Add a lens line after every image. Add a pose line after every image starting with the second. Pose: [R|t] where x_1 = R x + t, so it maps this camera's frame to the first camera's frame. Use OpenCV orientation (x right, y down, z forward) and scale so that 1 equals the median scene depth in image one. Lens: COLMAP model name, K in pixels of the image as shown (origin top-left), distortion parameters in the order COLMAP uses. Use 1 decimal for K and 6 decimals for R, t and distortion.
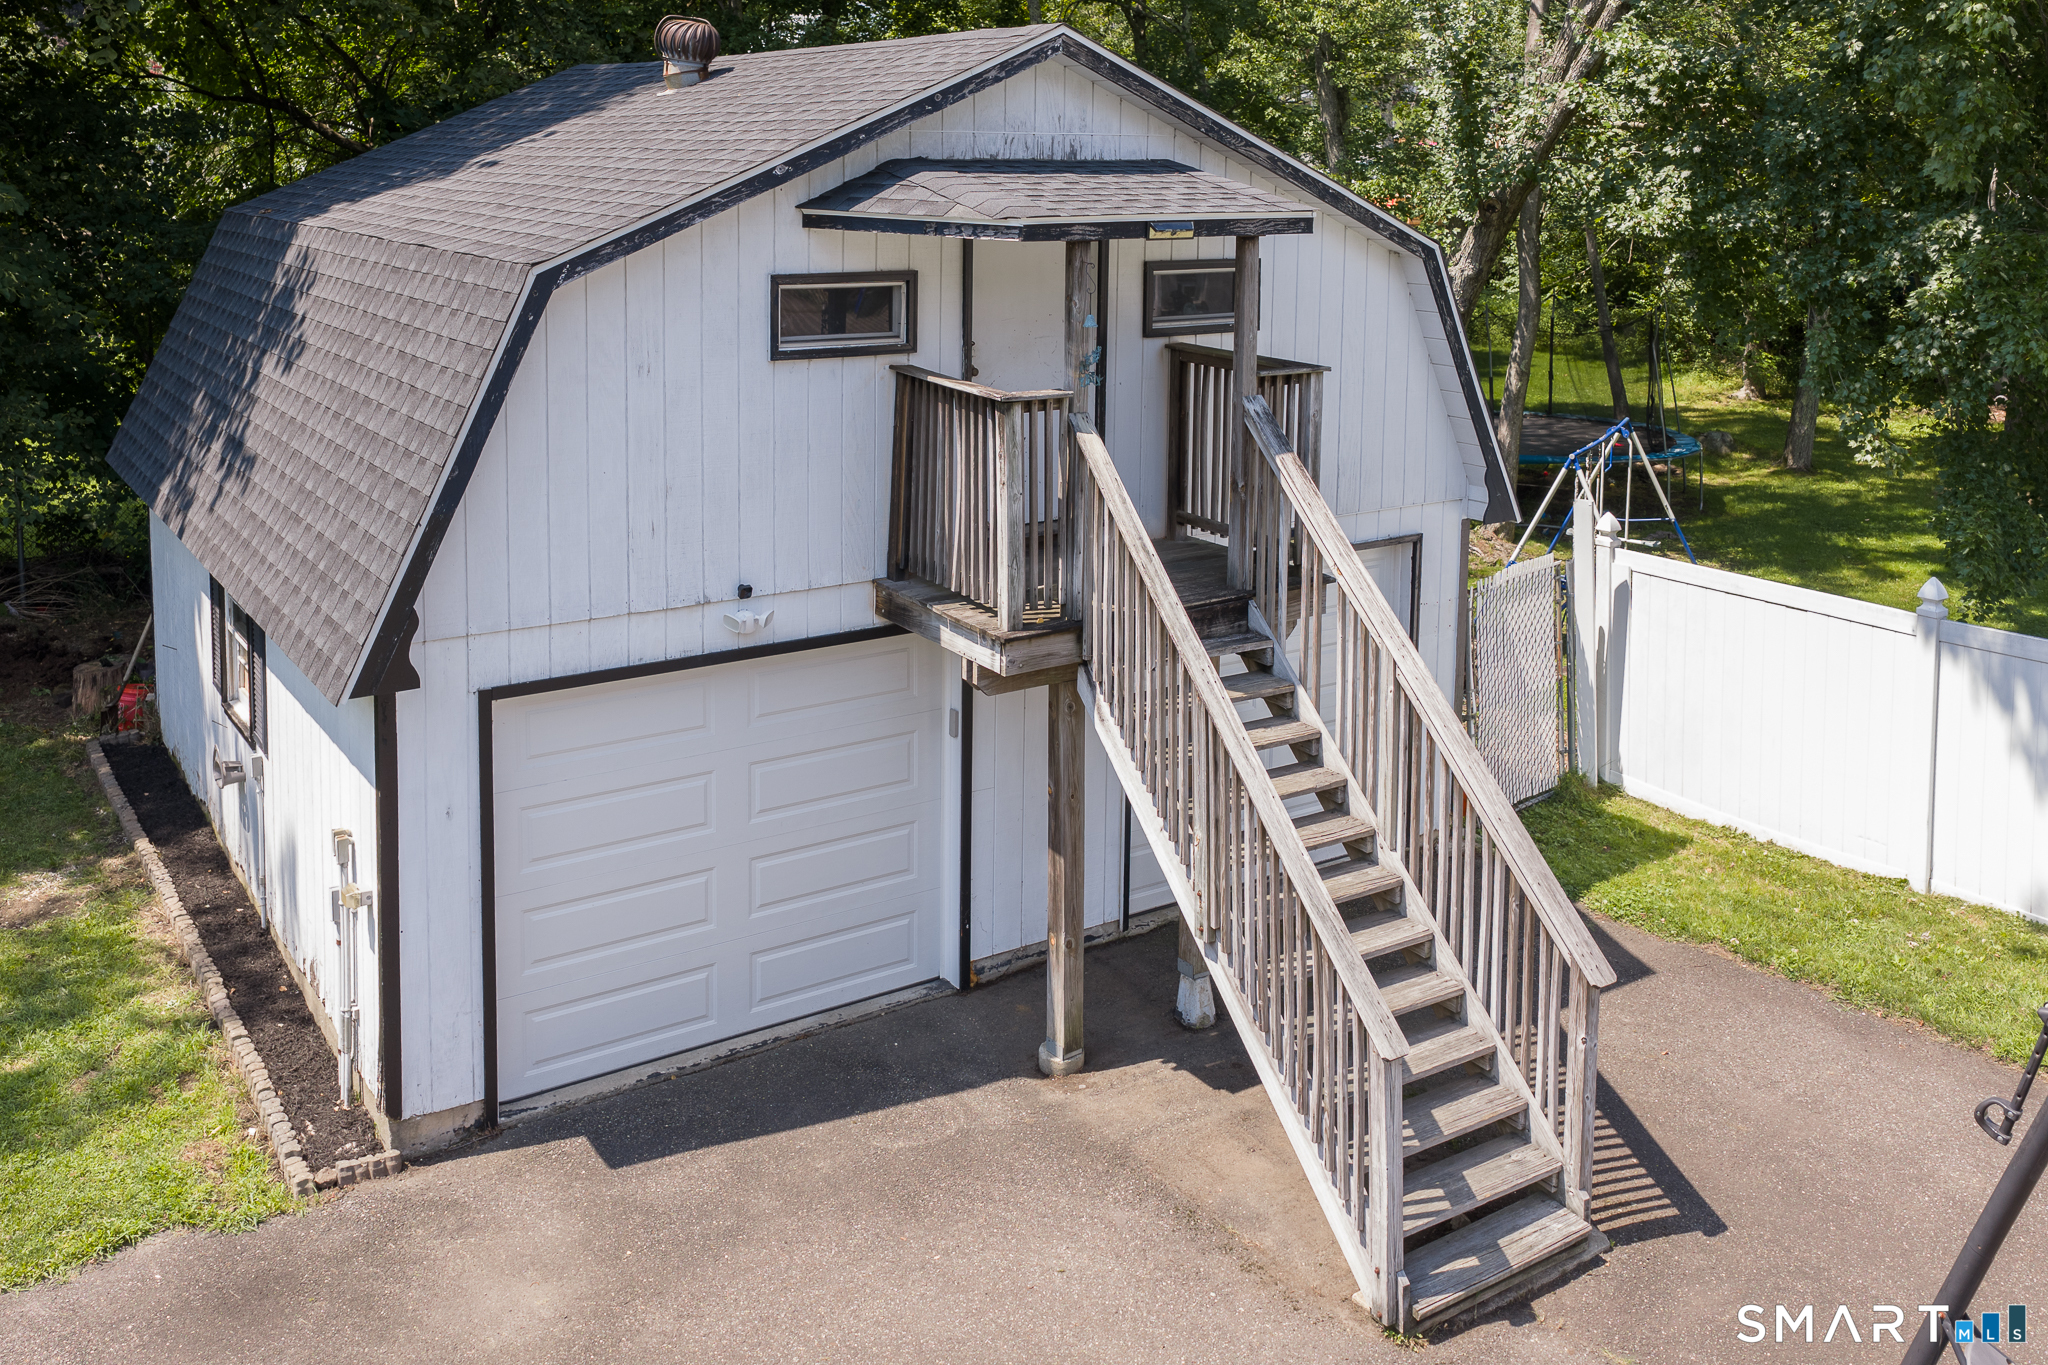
lens RADIAL K [[1720.4, 0, 1024.0], [0, 1720.4, 682.5], [0, 0, 1]] dist [0.028911, 0.003689]
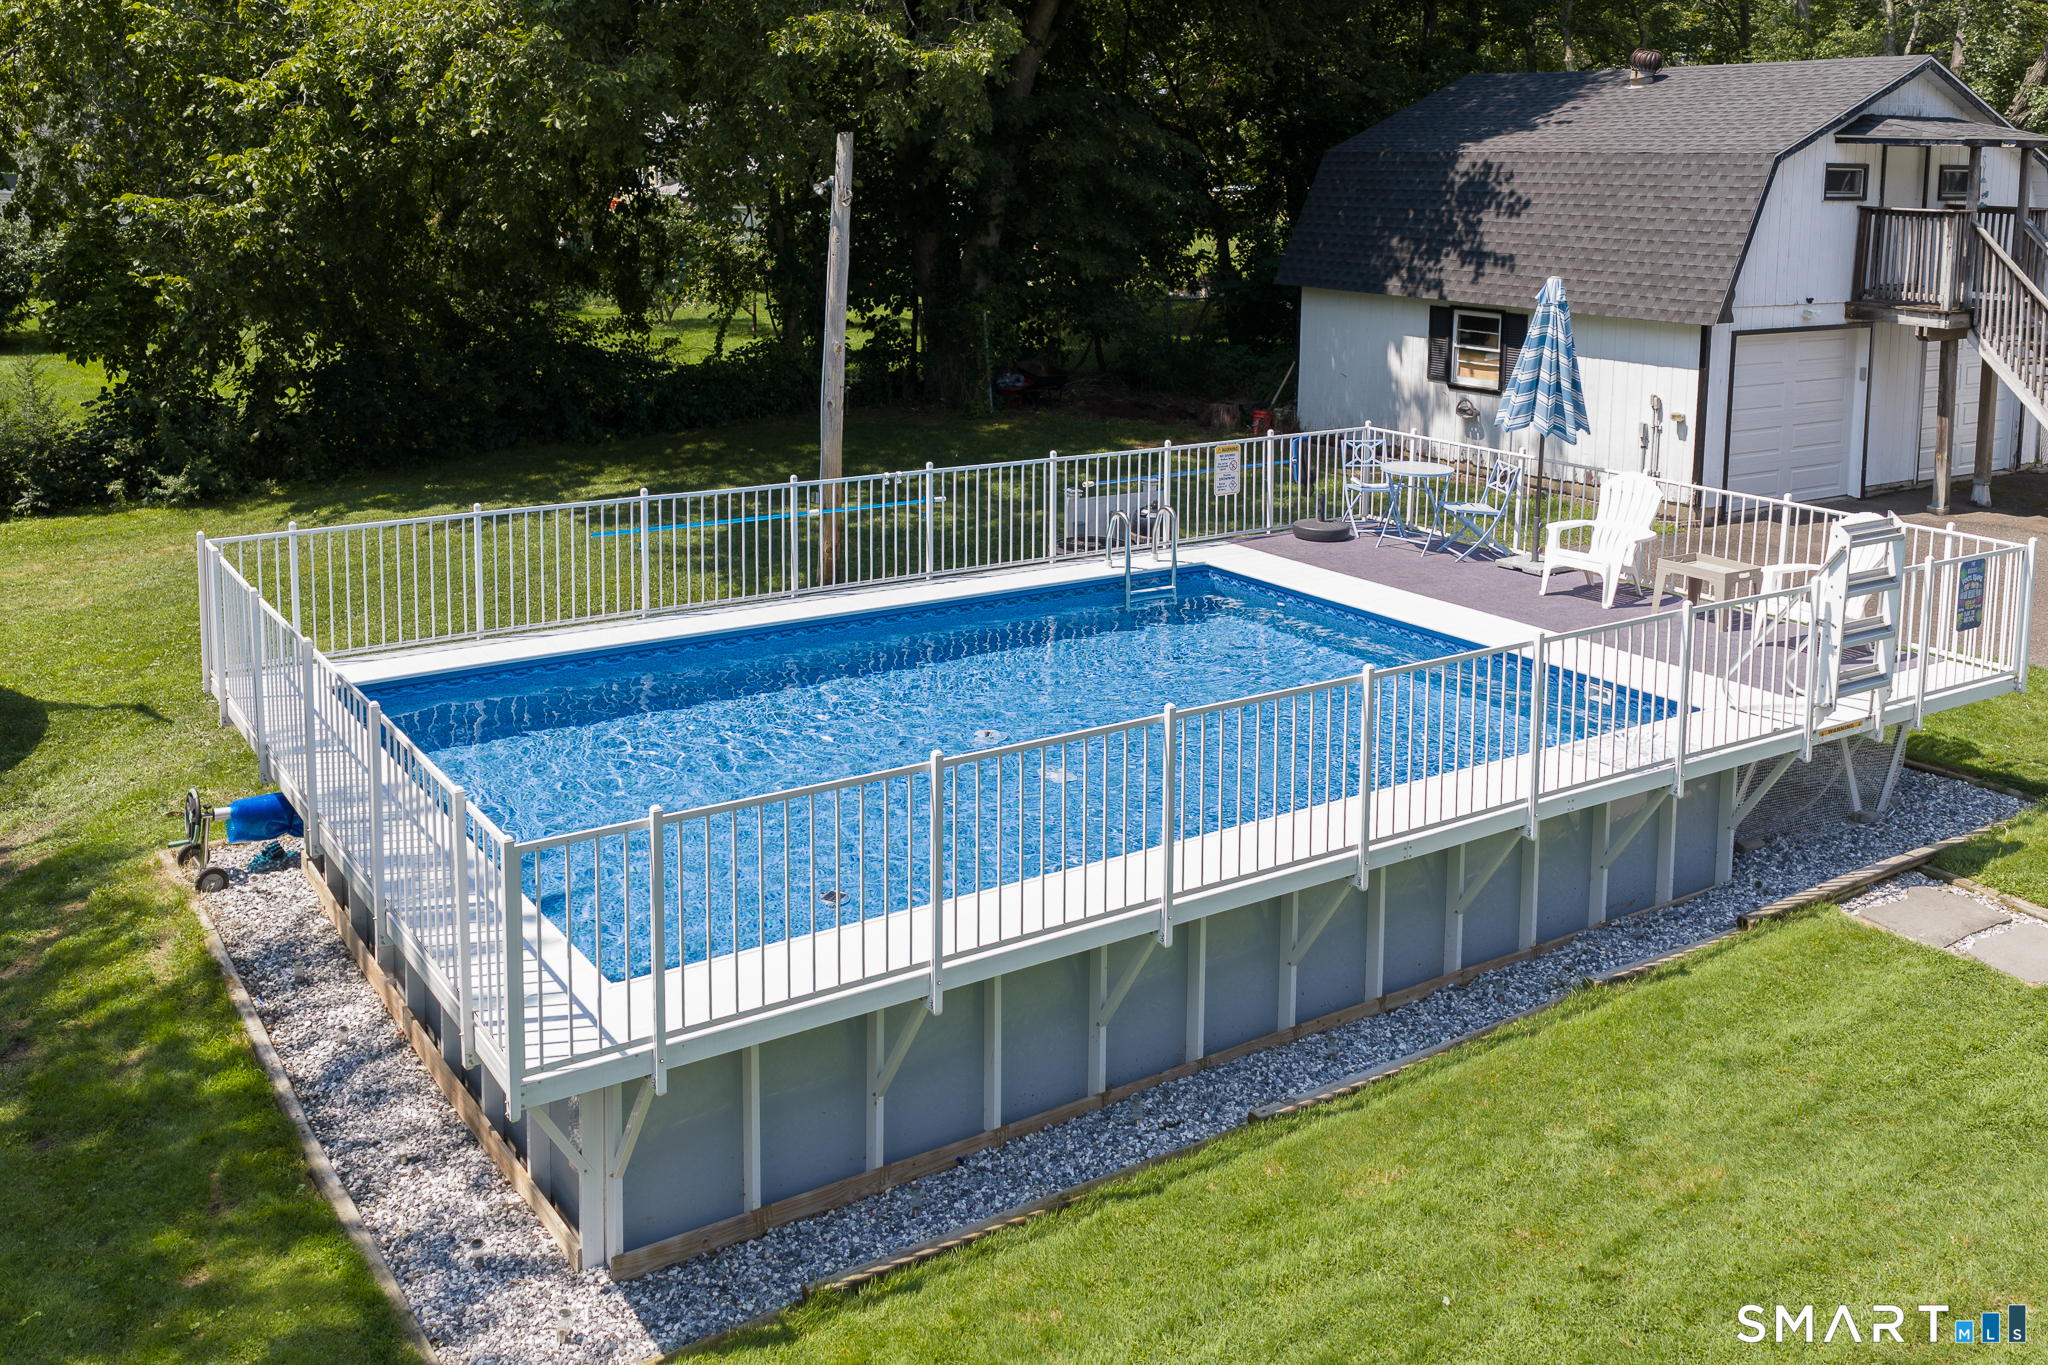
lens RADIAL K [[1720.4, 0, 1024.0], [0, 1720.4, 682.5], [0, 0, 1]] dist [0.028911, 0.003689]
pose [[0.999913, 0.012586, 0.003927, -1.199123], [-0.012558, 0.999898, -0.006865, 0.480227], [-0.004013, 0.006816, 0.999969, -1.293078]]
